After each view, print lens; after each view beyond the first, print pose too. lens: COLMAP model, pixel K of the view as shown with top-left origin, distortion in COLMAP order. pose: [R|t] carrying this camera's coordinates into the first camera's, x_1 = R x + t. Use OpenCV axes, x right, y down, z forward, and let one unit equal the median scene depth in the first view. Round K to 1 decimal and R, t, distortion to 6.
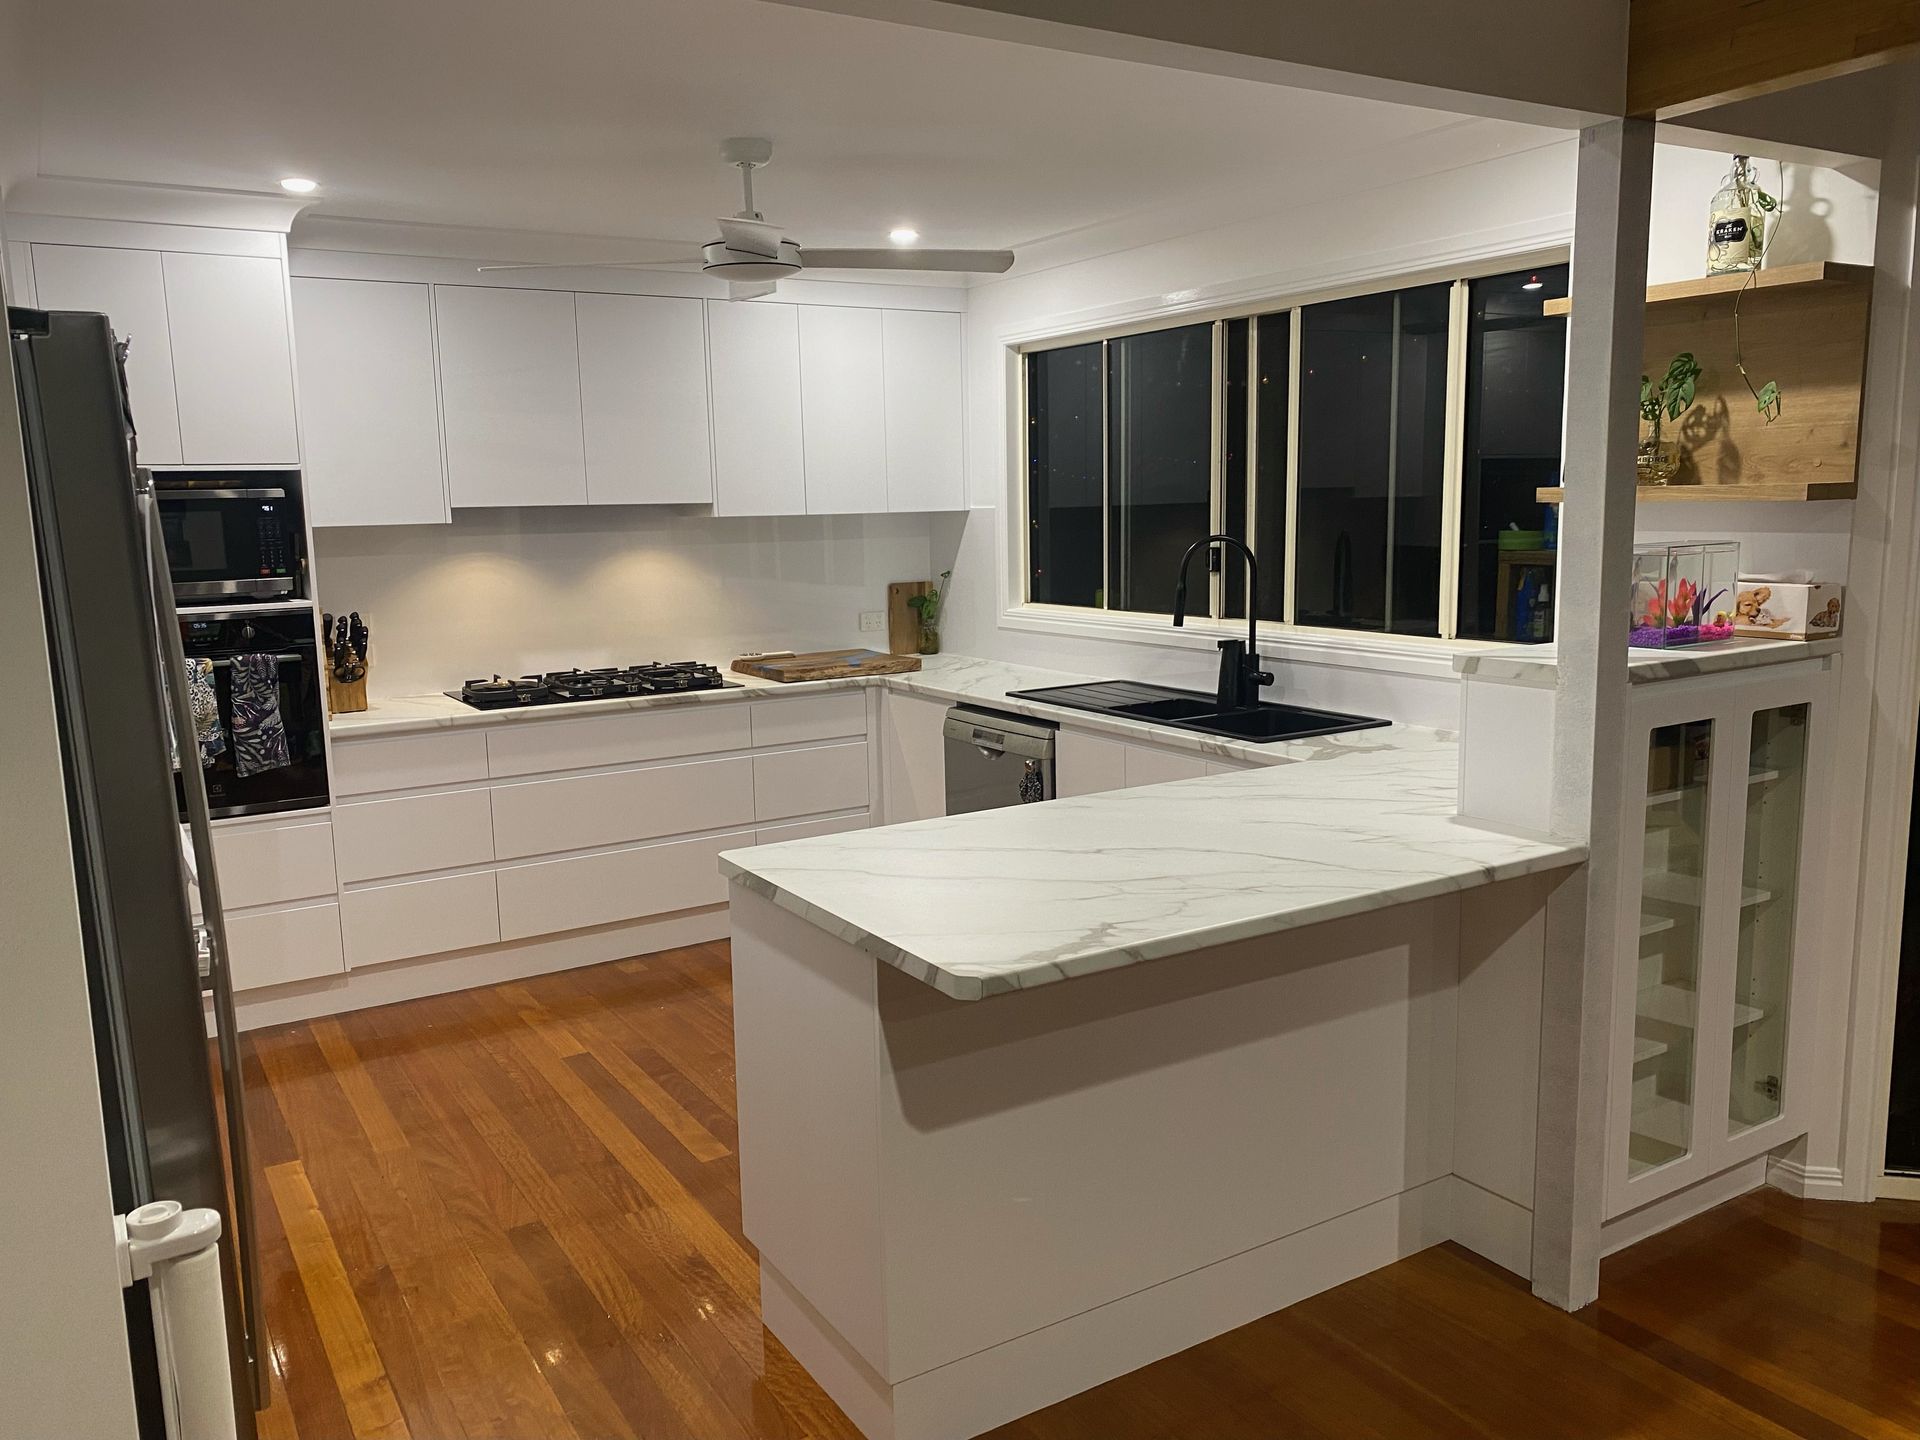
lens RADIAL K [[1497.9, 0, 954.5], [0, 1497.9, 719.8], [0, 0, 1]] dist [0.023097, -0.001834]
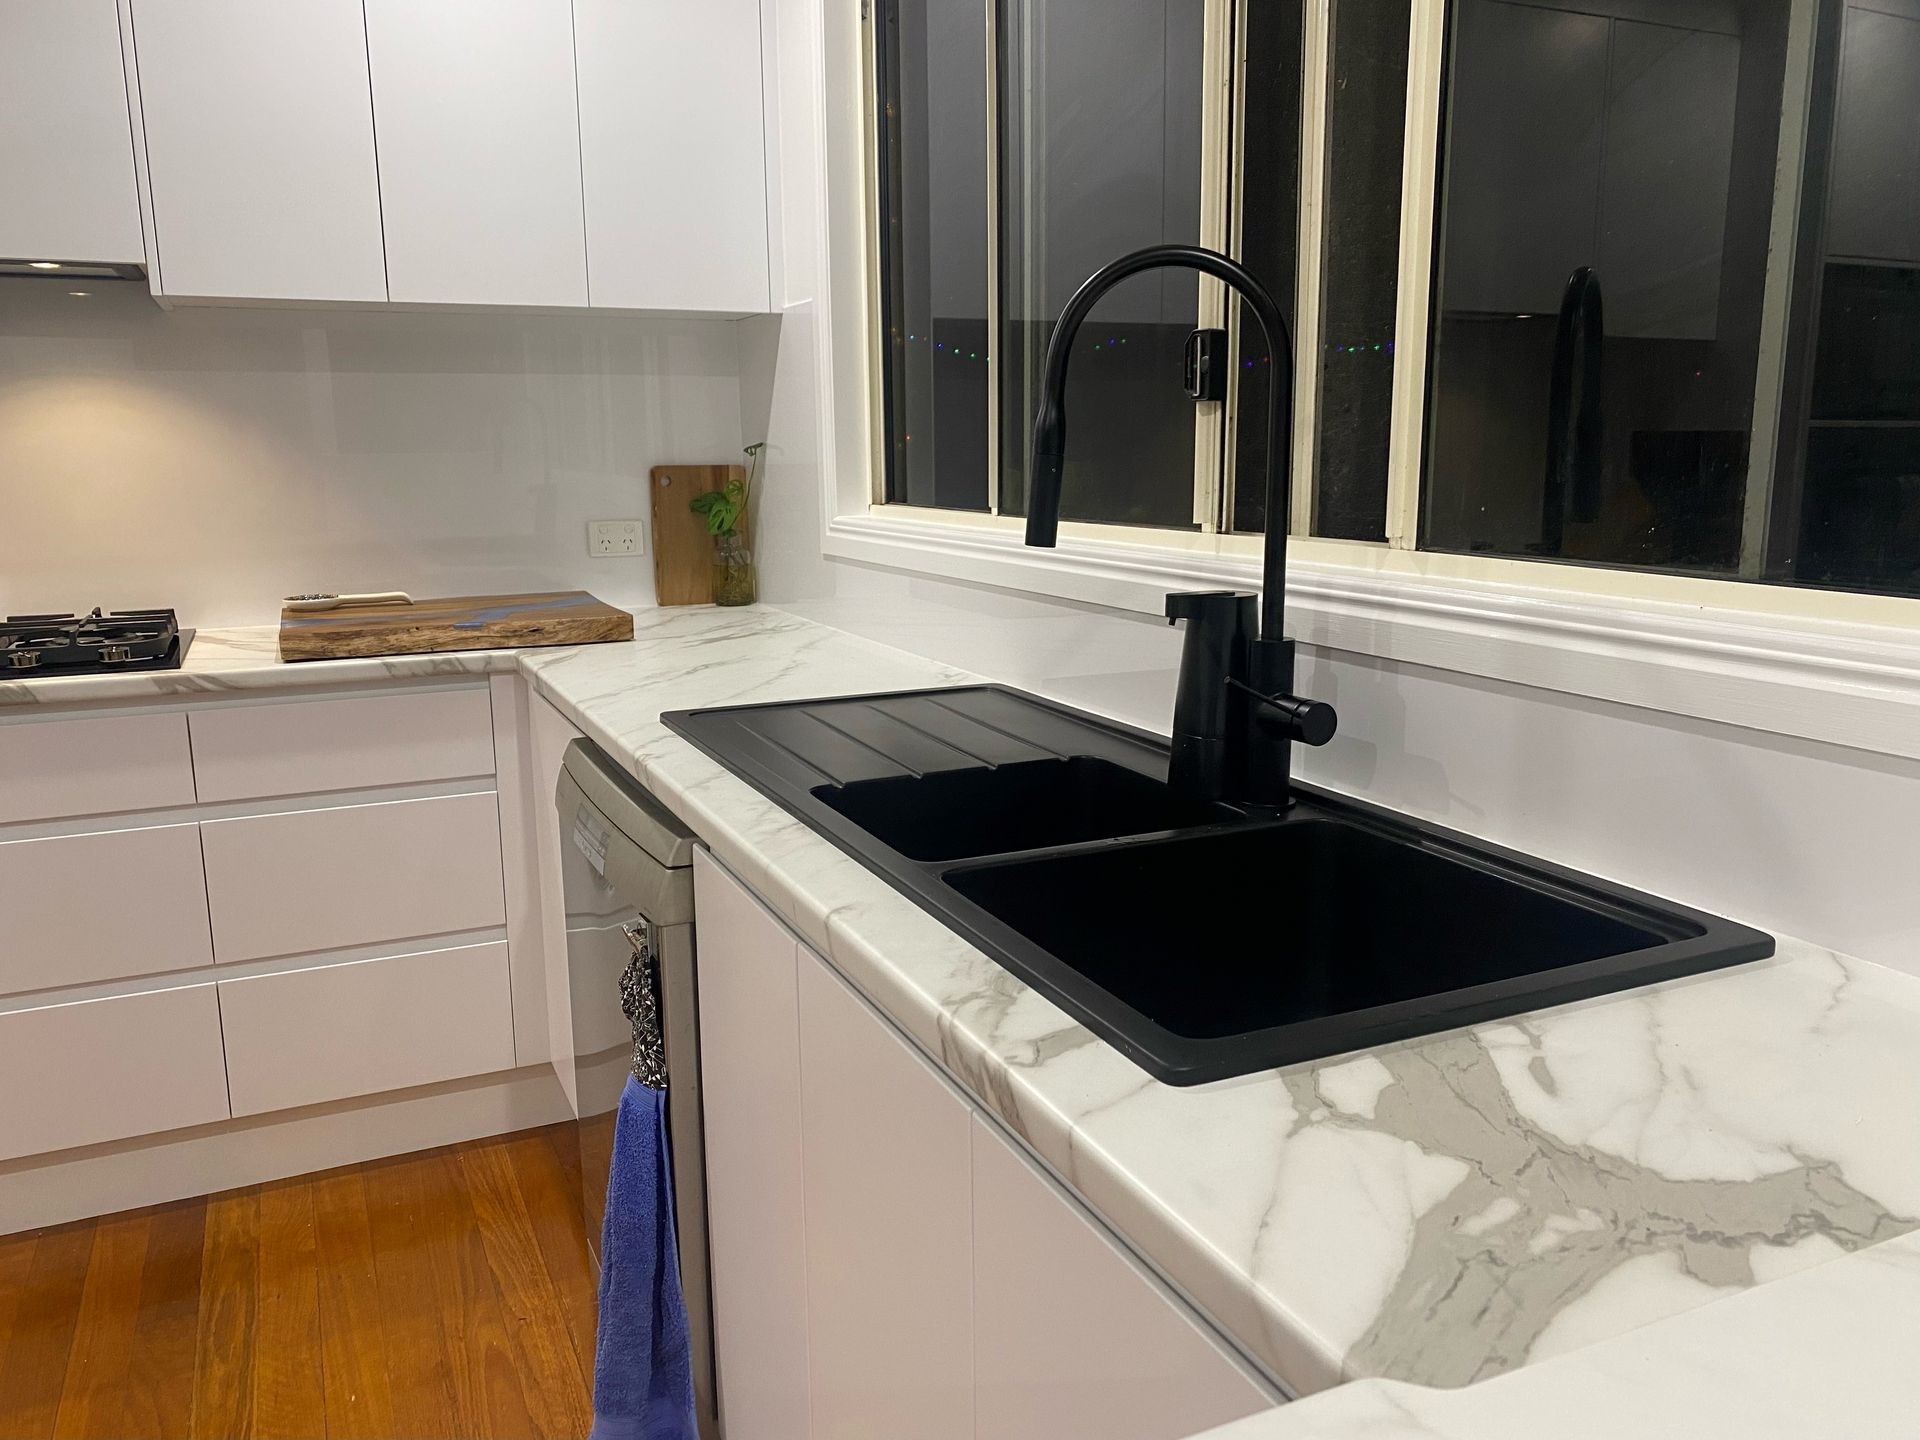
lens RADIAL K [[1497.9, 0, 969.5], [0, 1497.9, 716.0], [0, 0, 1]] dist [0.023097, -0.001834]
pose [[0.993373, 0.034078, -0.109764, 0.142492], [-0.030244, 0.998879, 0.036409, -0.031061], [0.110882, -0.032848, 0.993291, 0.568943]]
